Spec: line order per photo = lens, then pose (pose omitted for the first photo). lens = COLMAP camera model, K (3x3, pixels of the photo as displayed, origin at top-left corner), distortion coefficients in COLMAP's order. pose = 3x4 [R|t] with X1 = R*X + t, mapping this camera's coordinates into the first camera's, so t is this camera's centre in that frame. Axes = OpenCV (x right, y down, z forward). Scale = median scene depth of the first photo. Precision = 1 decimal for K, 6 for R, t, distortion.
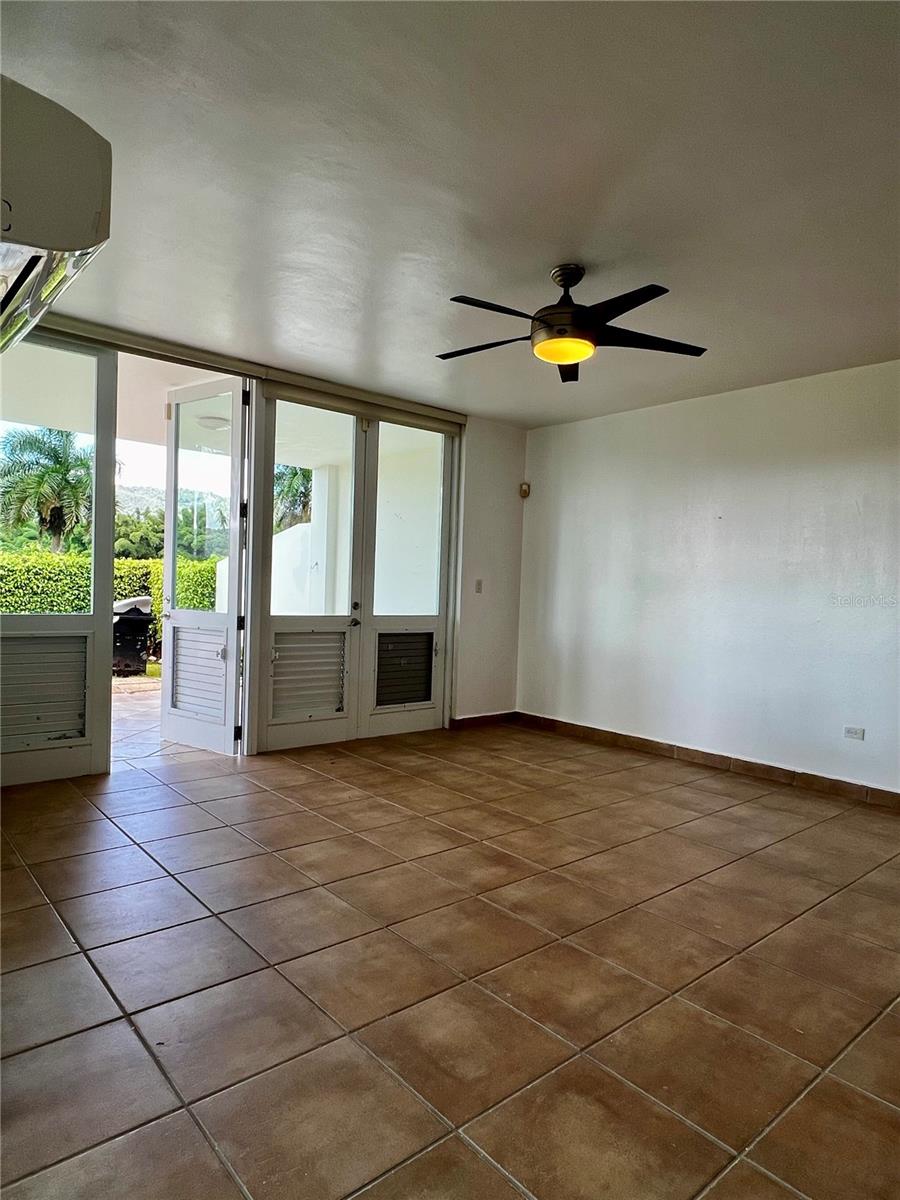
lens RADIAL K [[719.8, 0, 451.7], [0, 719.8, 609.5], [0, 0, 1]] dist [0.002517, 0.000365]
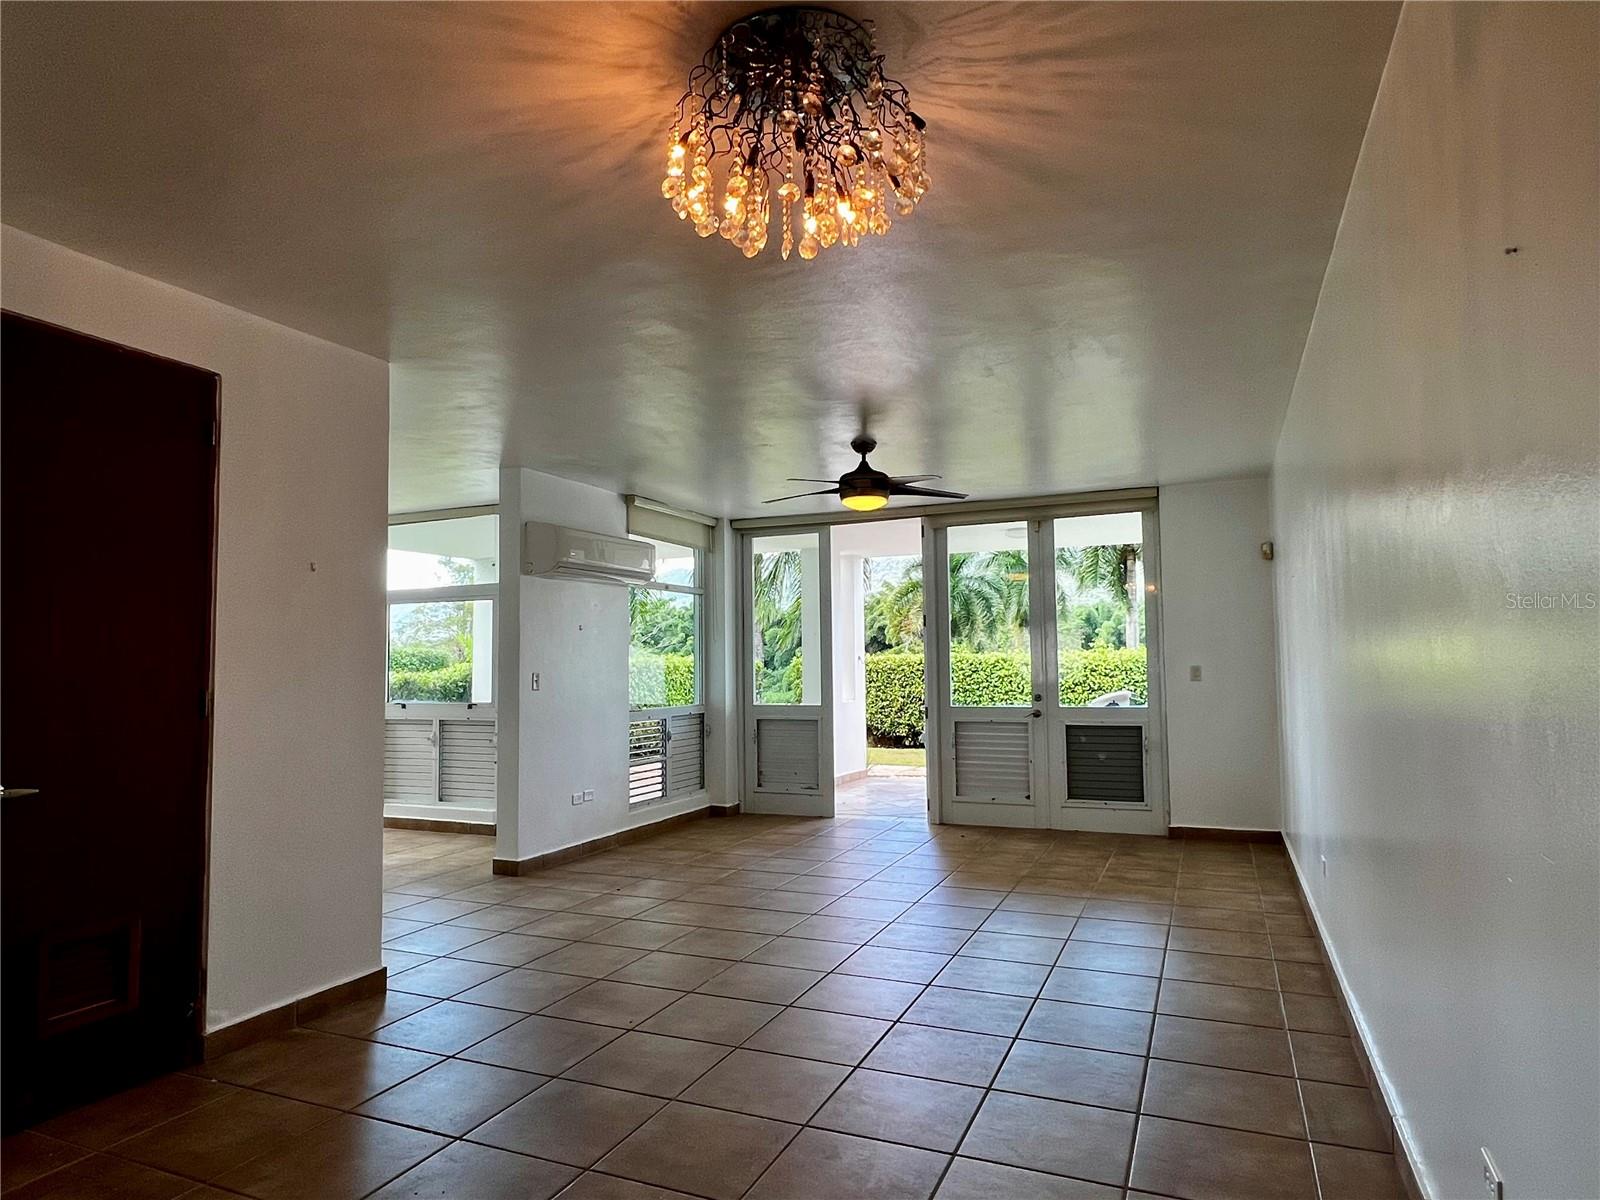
lens RADIAL K [[959.8, 0, 791.5], [0, 959.8, 603.3], [0, 0, 1]] dist [0.002517, 0.000365]
pose [[0.423122, -0.099851, -0.900554, 0.953920], [-0.000060, 0.993906, -0.110230, 0.011533], [0.906073, 0.046695, 0.420537, 0.082105]]
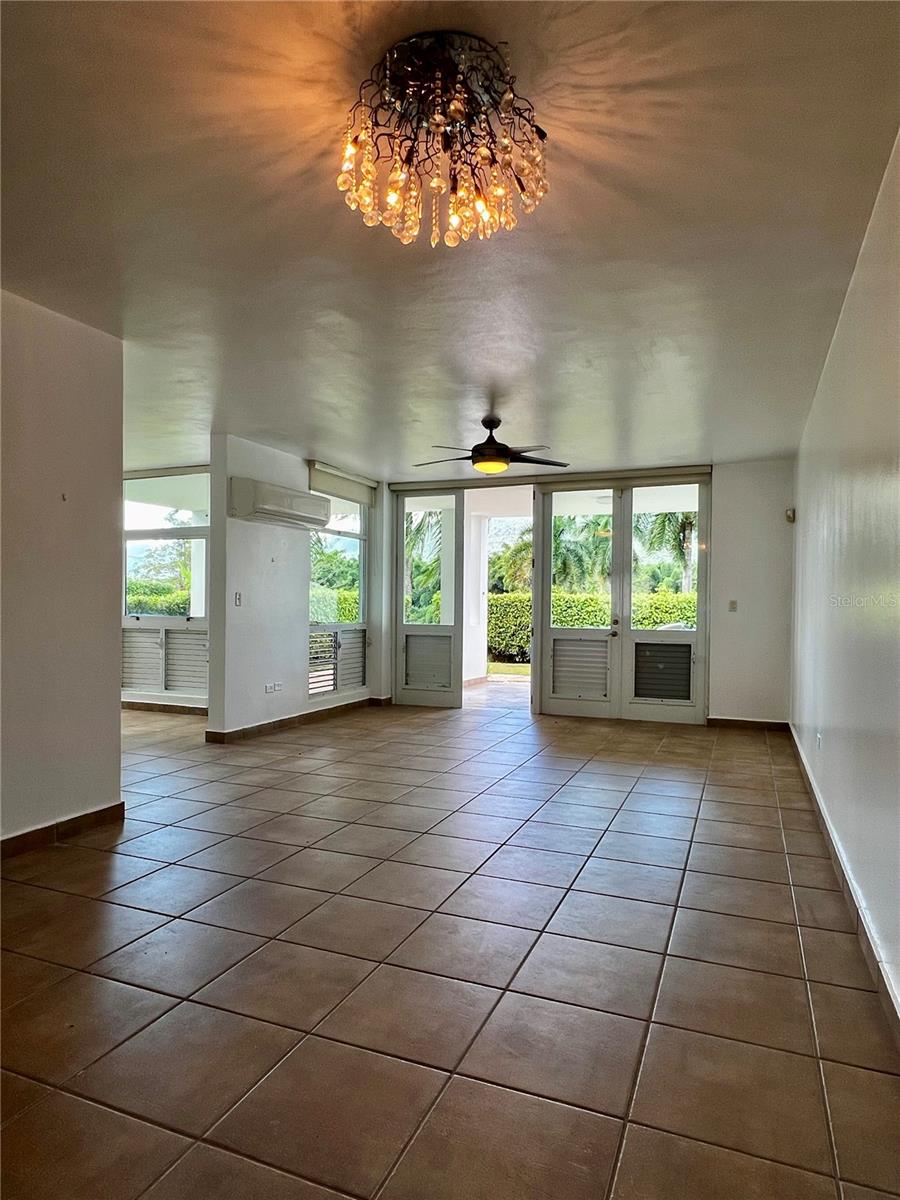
lens RADIAL K [[719.8, 0, 451.7], [0, 719.8, 609.5], [0, 0, 1]] dist [0.002517, 0.000365]
pose [[0.447575, -0.026302, -0.893859, 0.948140], [-0.021382, 0.998967, -0.040101, 0.032044], [0.893991, 0.037061, 0.446550, 0.086111]]
